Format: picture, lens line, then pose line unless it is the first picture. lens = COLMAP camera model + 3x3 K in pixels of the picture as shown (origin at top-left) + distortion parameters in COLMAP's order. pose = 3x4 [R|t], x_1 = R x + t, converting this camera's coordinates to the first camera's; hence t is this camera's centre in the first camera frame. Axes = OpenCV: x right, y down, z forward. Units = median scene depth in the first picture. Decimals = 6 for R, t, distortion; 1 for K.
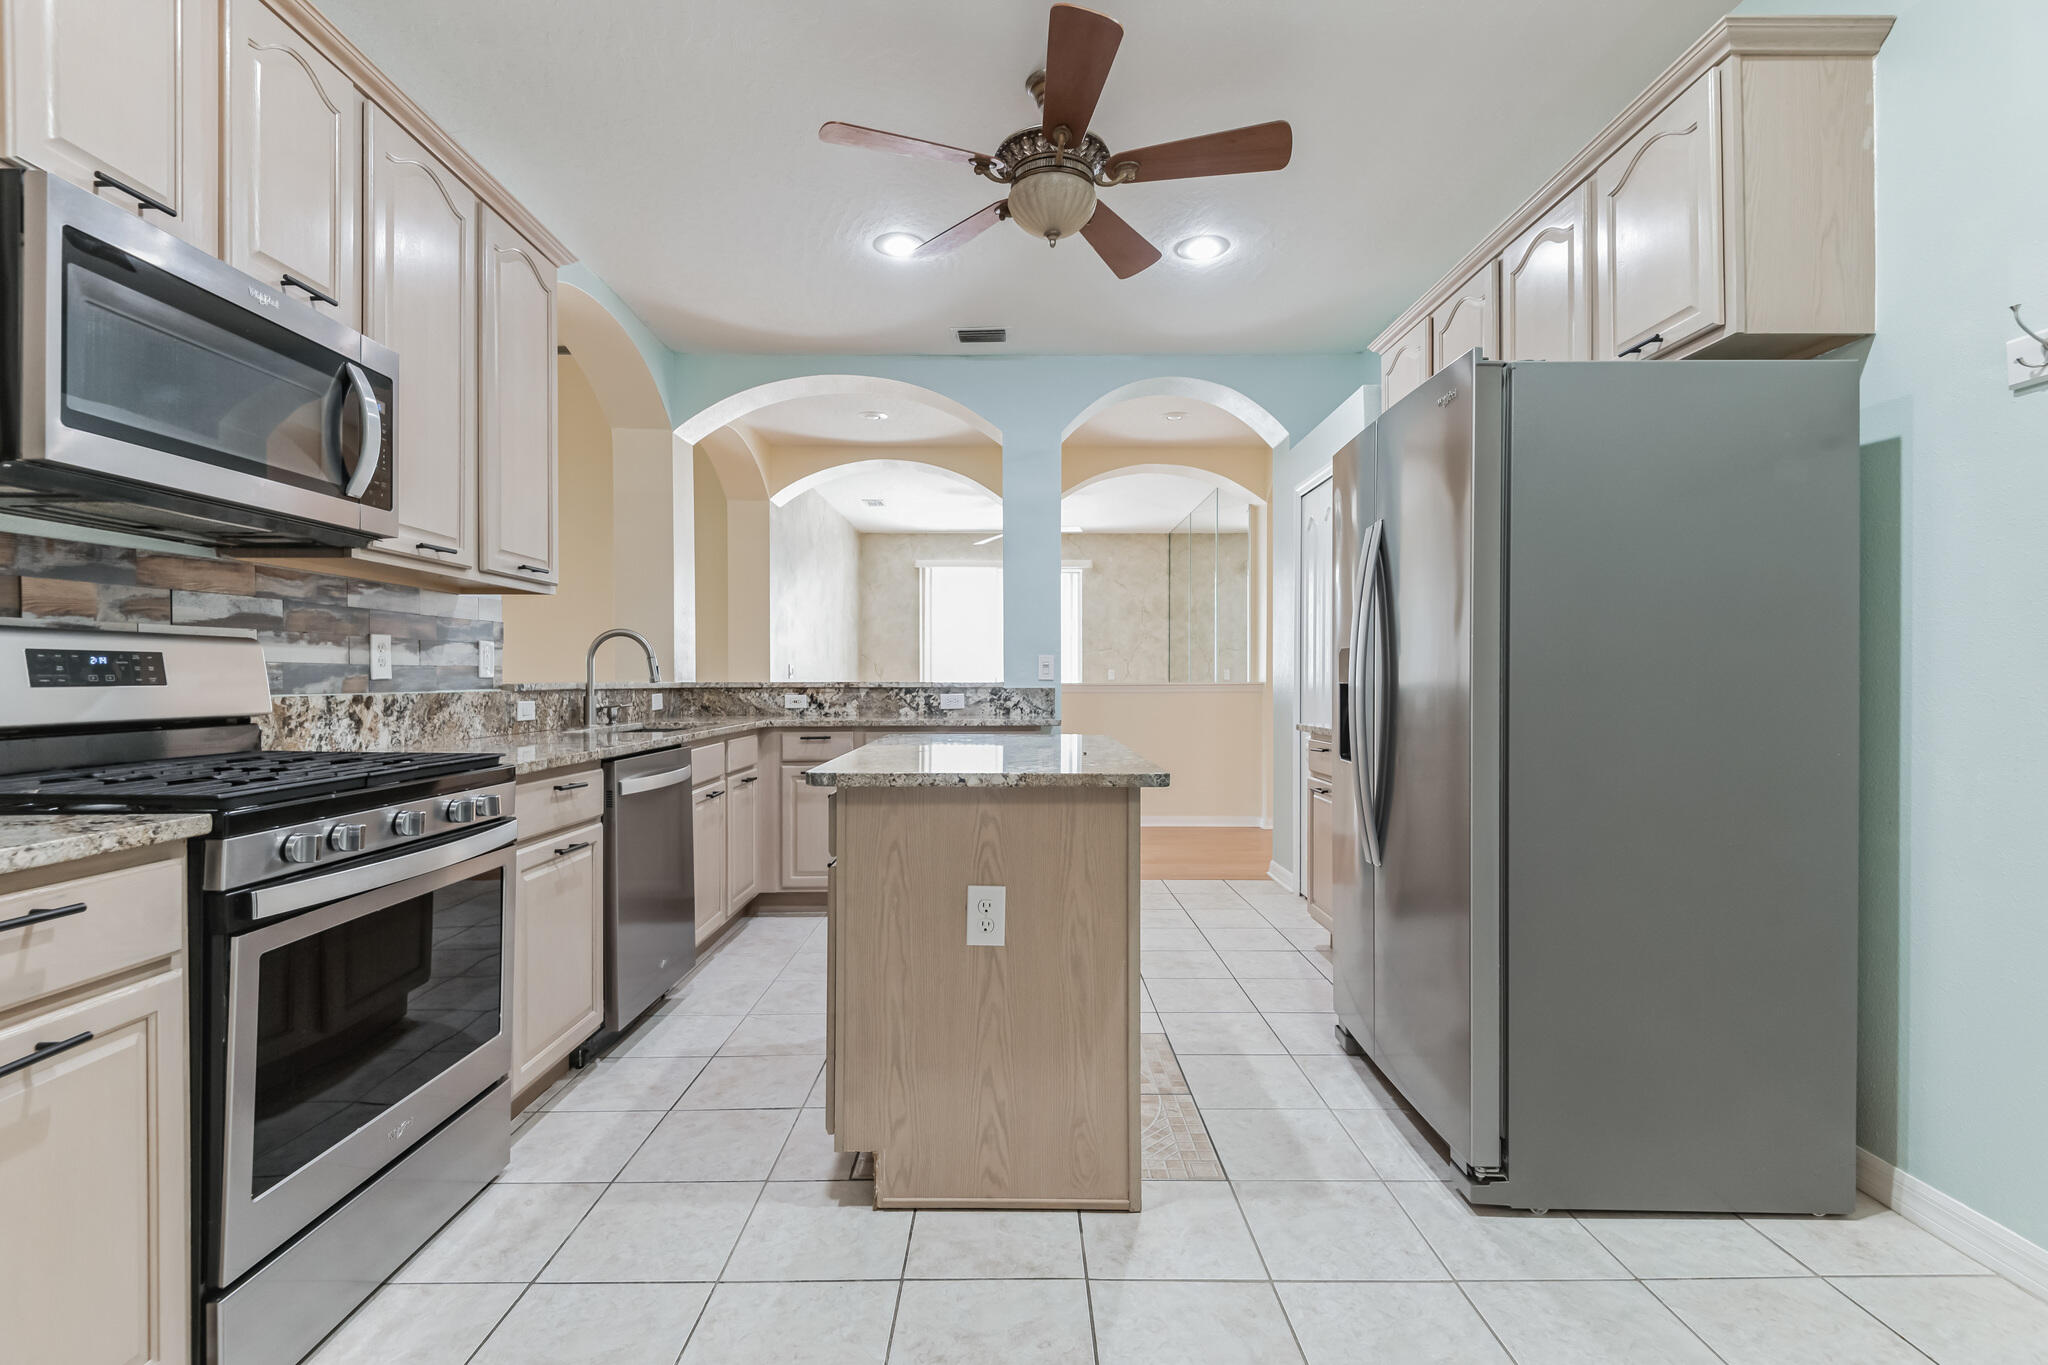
lens RADIAL K [[939.1, 0, 1023.7], [0, 939.1, 677.1], [0, 0, 1]] dist [0.020500, -0.010382]
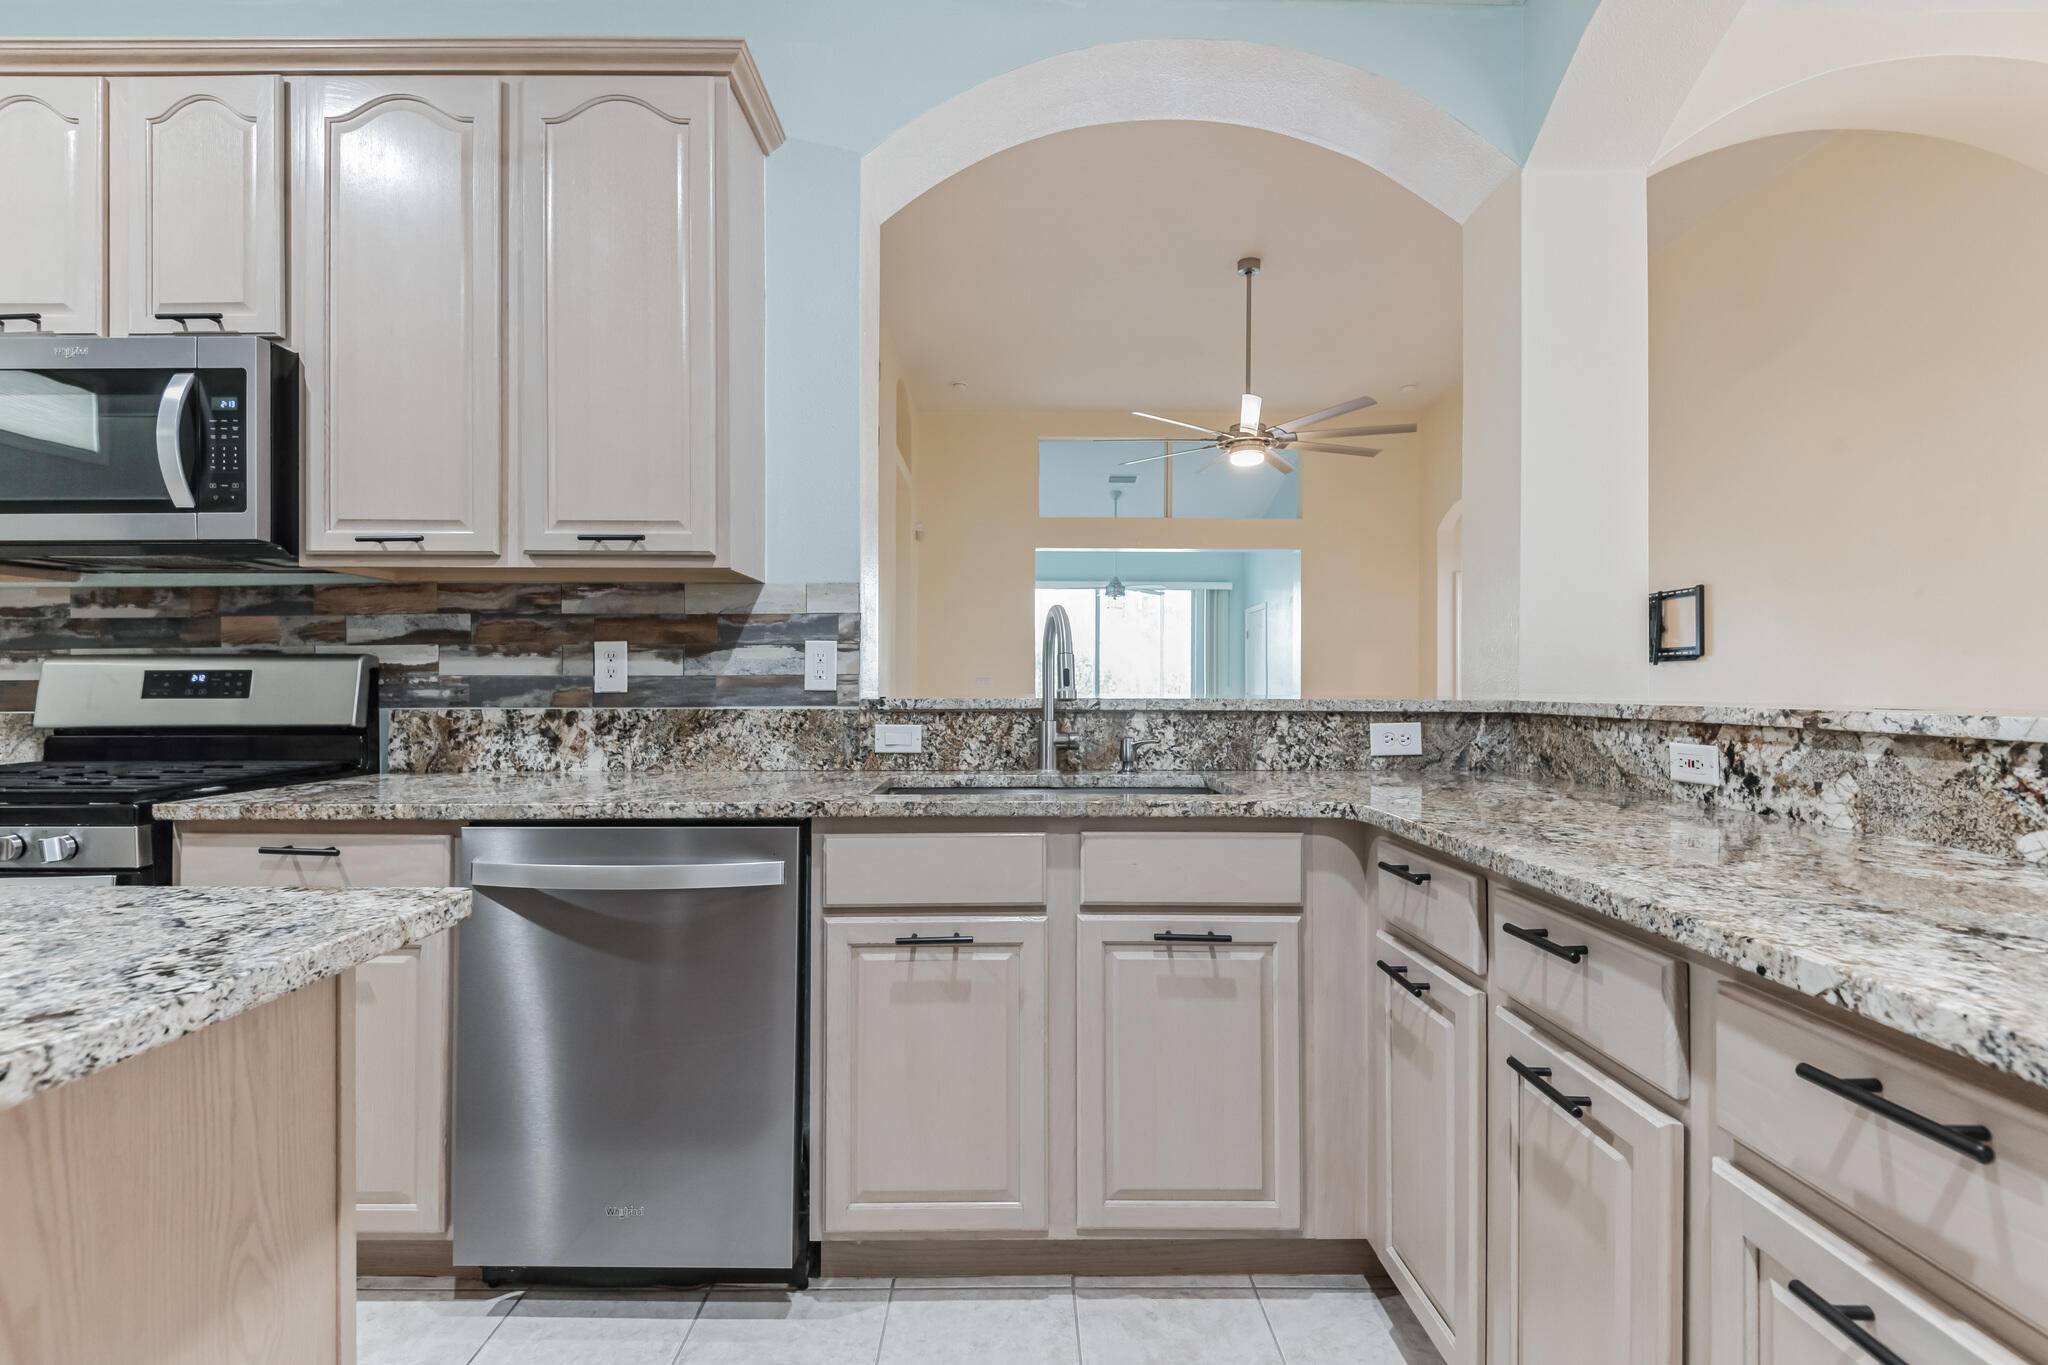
lens RADIAL K [[939.1, 0, 1018.5], [0, 939.1, 680.3], [0, 0, 1]] dist [0.020500, -0.010382]
pose [[-0.012438, 0.000018, -0.999923, 0.197078], [0.001776, 0.999998, -0.000004, -0.008467], [0.999921, -0.001776, -0.012438, 1.439408]]
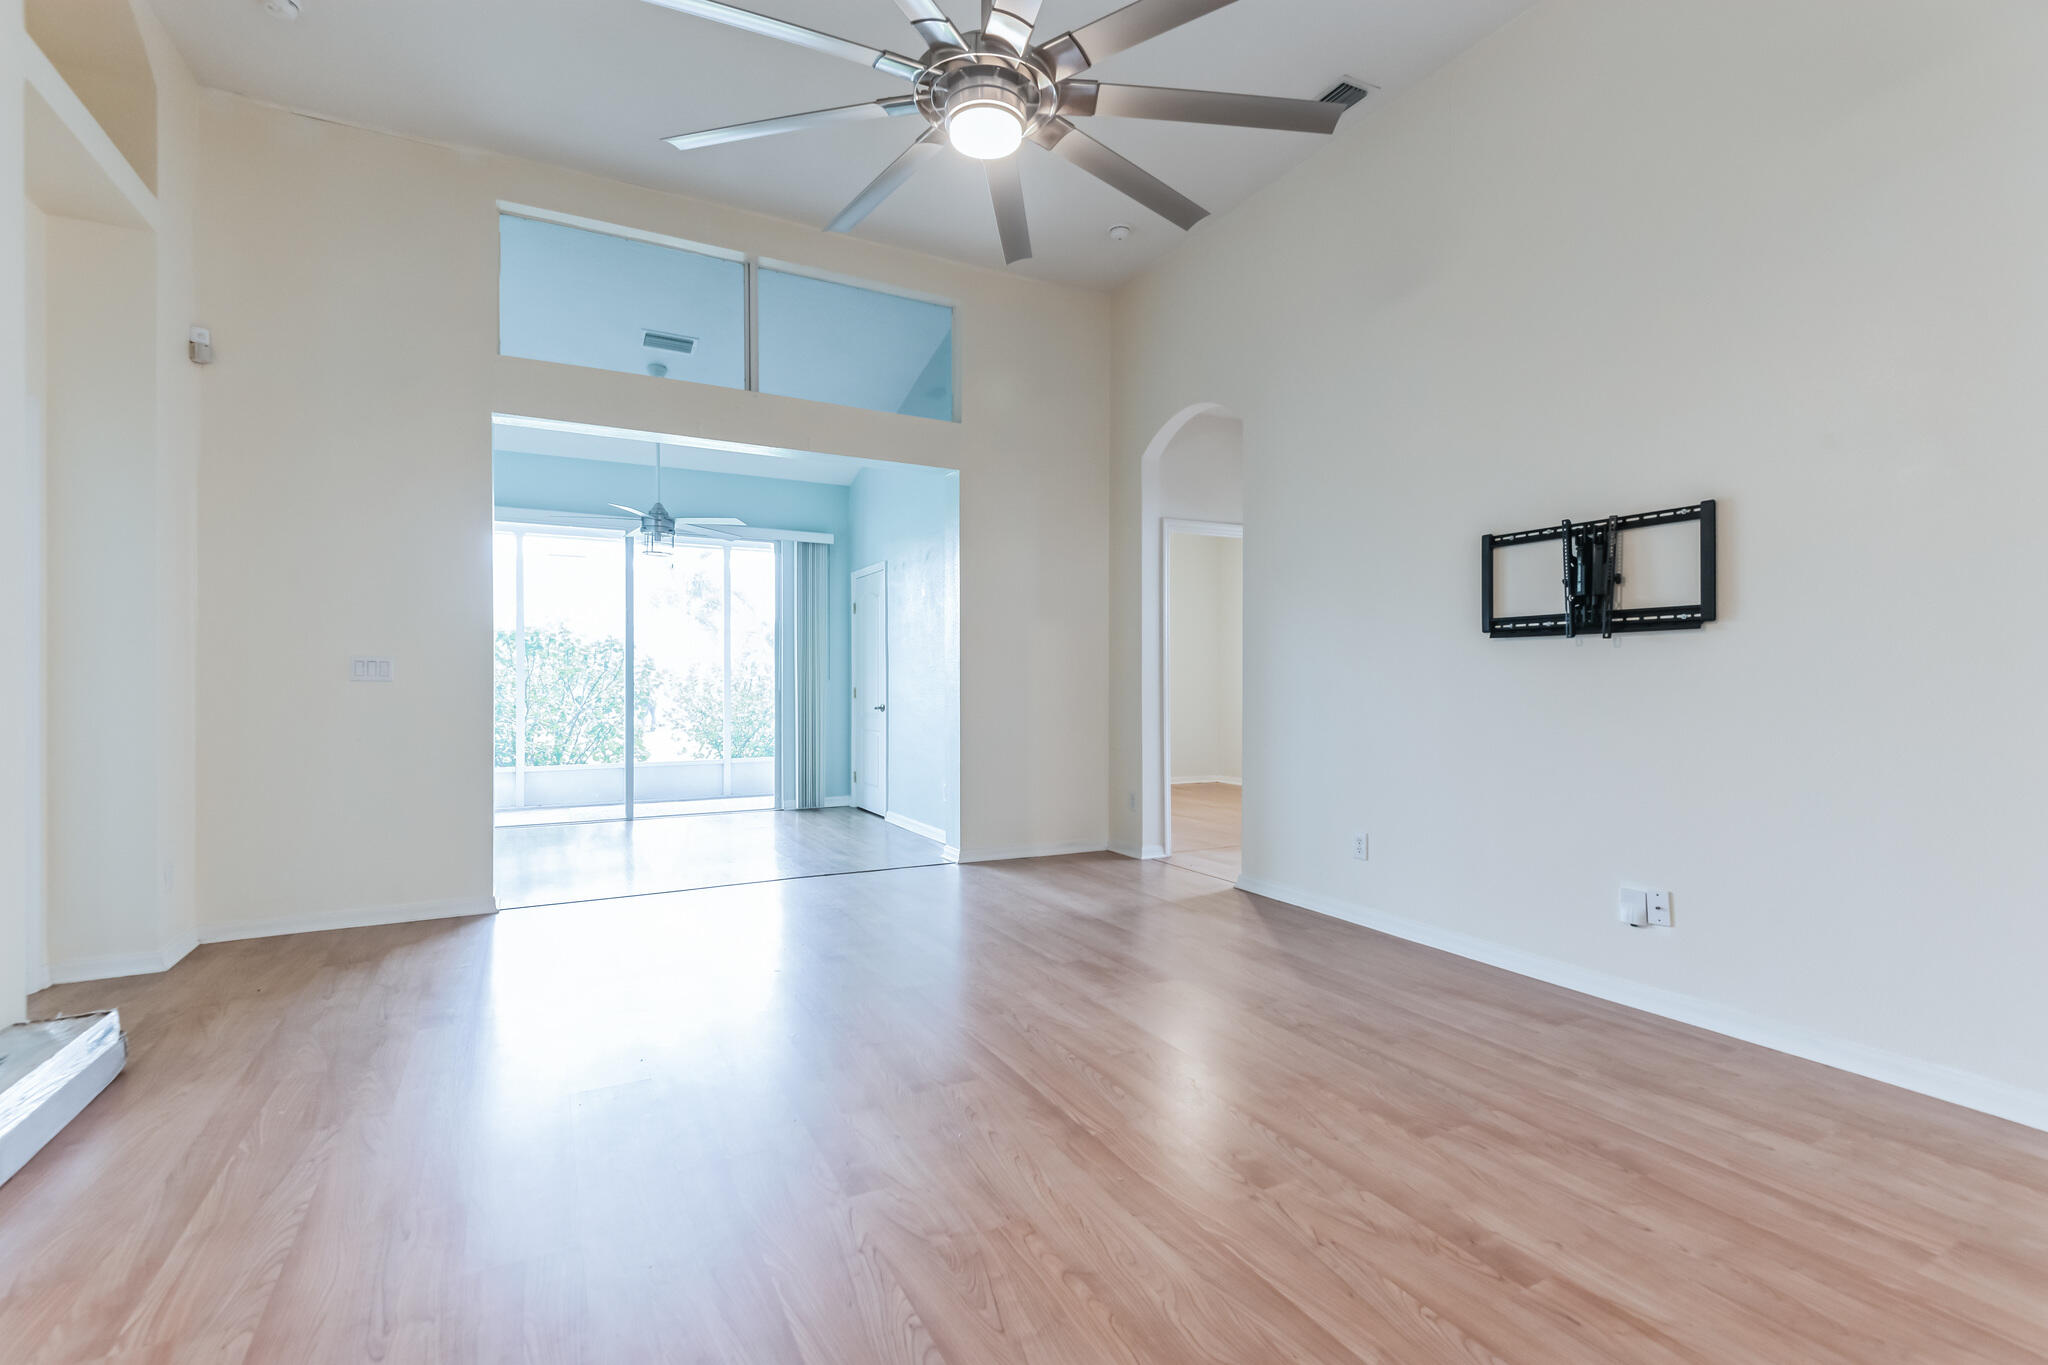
lens RADIAL K [[939.1, 0, 1031.9], [0, 939.1, 688.6], [0, 0, 1]] dist [0.020500, -0.010382]
pose [[0.449485, 0.011671, -0.893211, -0.226932], [-0.000137, 0.999916, 0.012997, -0.002013], [0.893288, -0.005720, 0.449449, 1.479397]]
